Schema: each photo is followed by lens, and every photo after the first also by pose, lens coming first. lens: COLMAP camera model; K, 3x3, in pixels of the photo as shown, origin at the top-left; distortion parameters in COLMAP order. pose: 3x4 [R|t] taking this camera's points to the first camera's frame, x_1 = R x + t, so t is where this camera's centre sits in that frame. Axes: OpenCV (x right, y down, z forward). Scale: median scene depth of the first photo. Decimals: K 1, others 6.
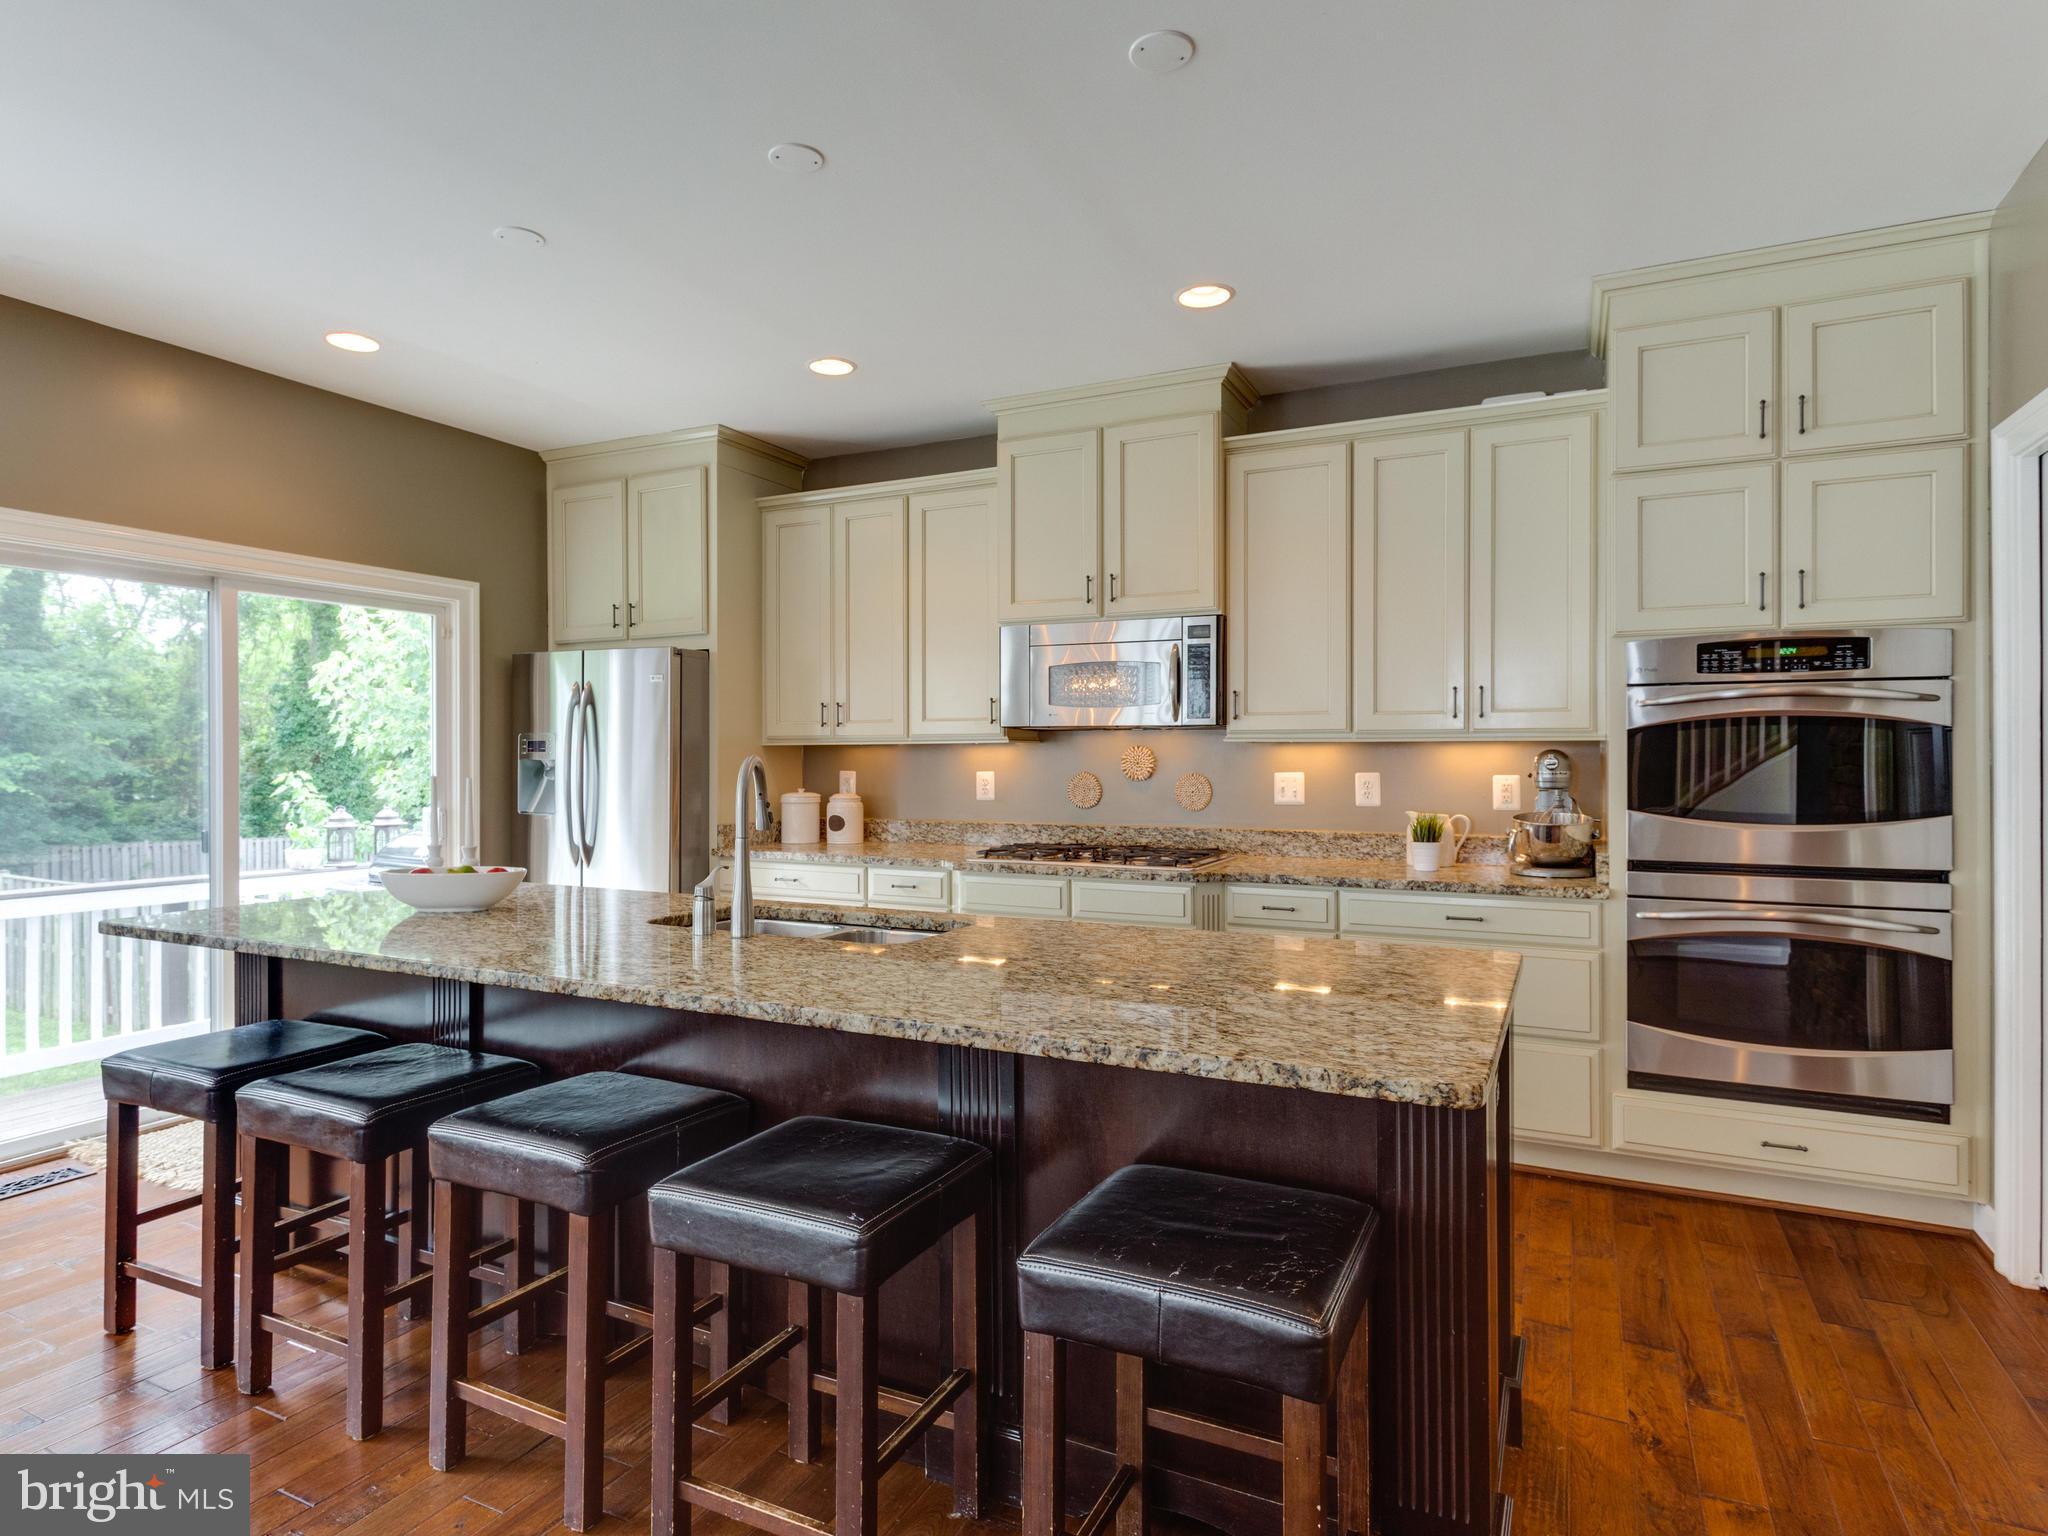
lens RADIAL K [[1126.0, 0, 1022.1], [0, 1126.0, 757.7], [0, 0, 1]] dist [0.004886, 0.001023]
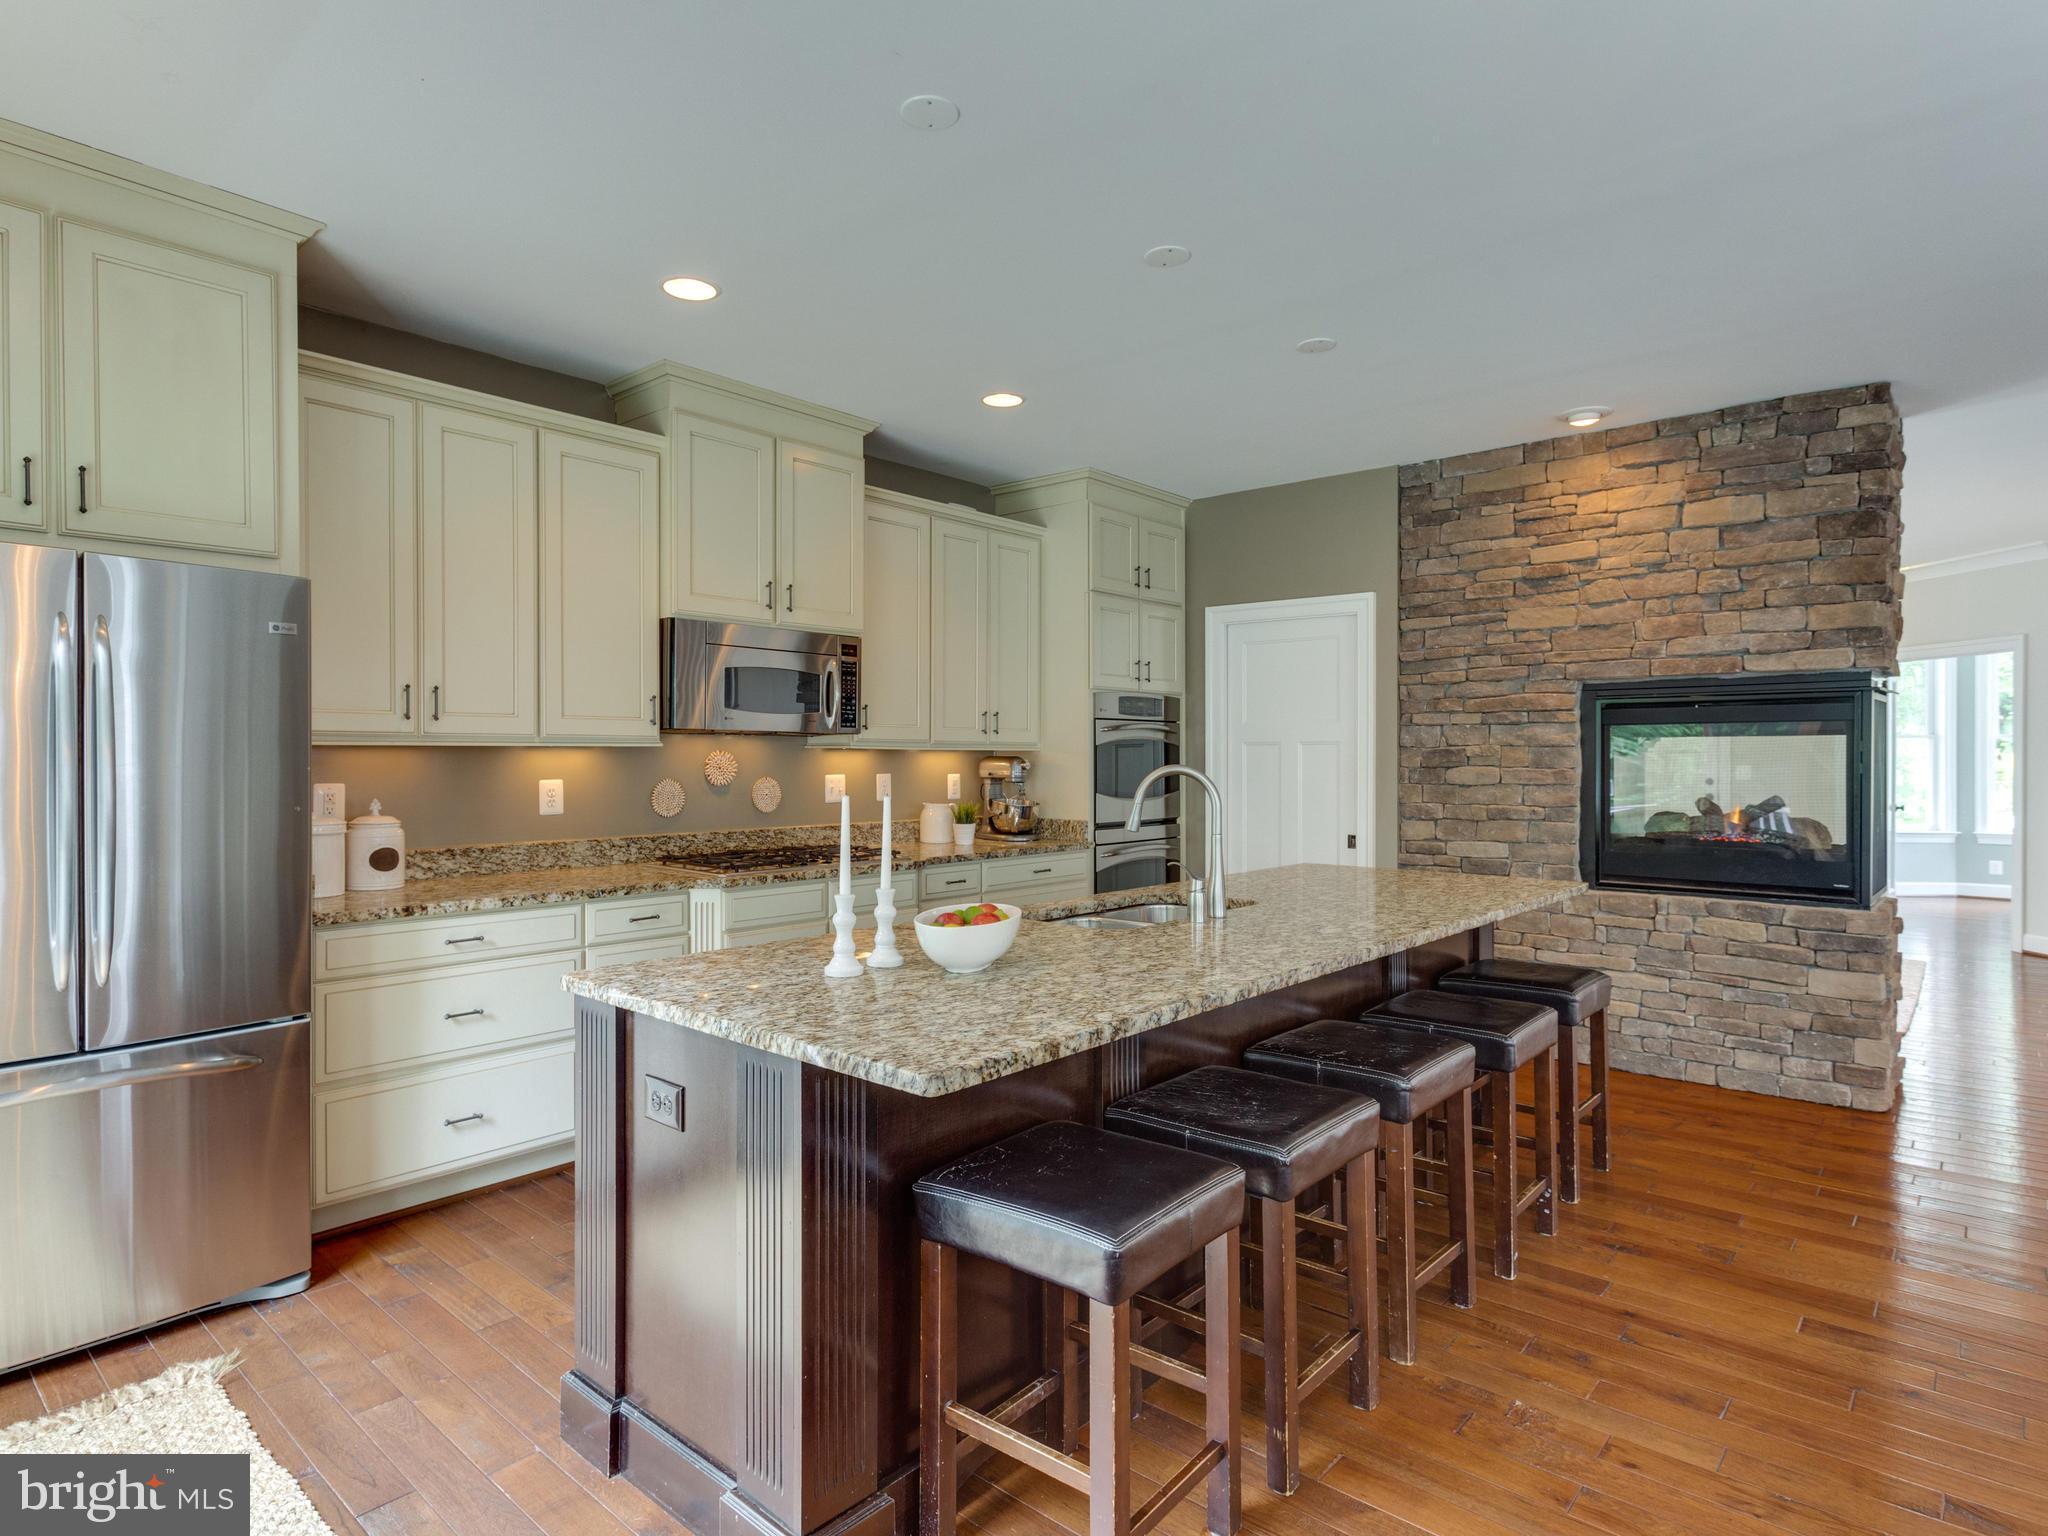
lens RADIAL K [[1126.0, 0, 1022.1], [0, 1126.0, 757.7], [0, 0, 1]] dist [0.004886, 0.001023]
pose [[0.258690, -0.001350, 0.965959, -0.841195], [-0.000496, 0.999999, 0.001530, -0.006248], [-0.965960, -0.000875, 0.258689, 0.514135]]
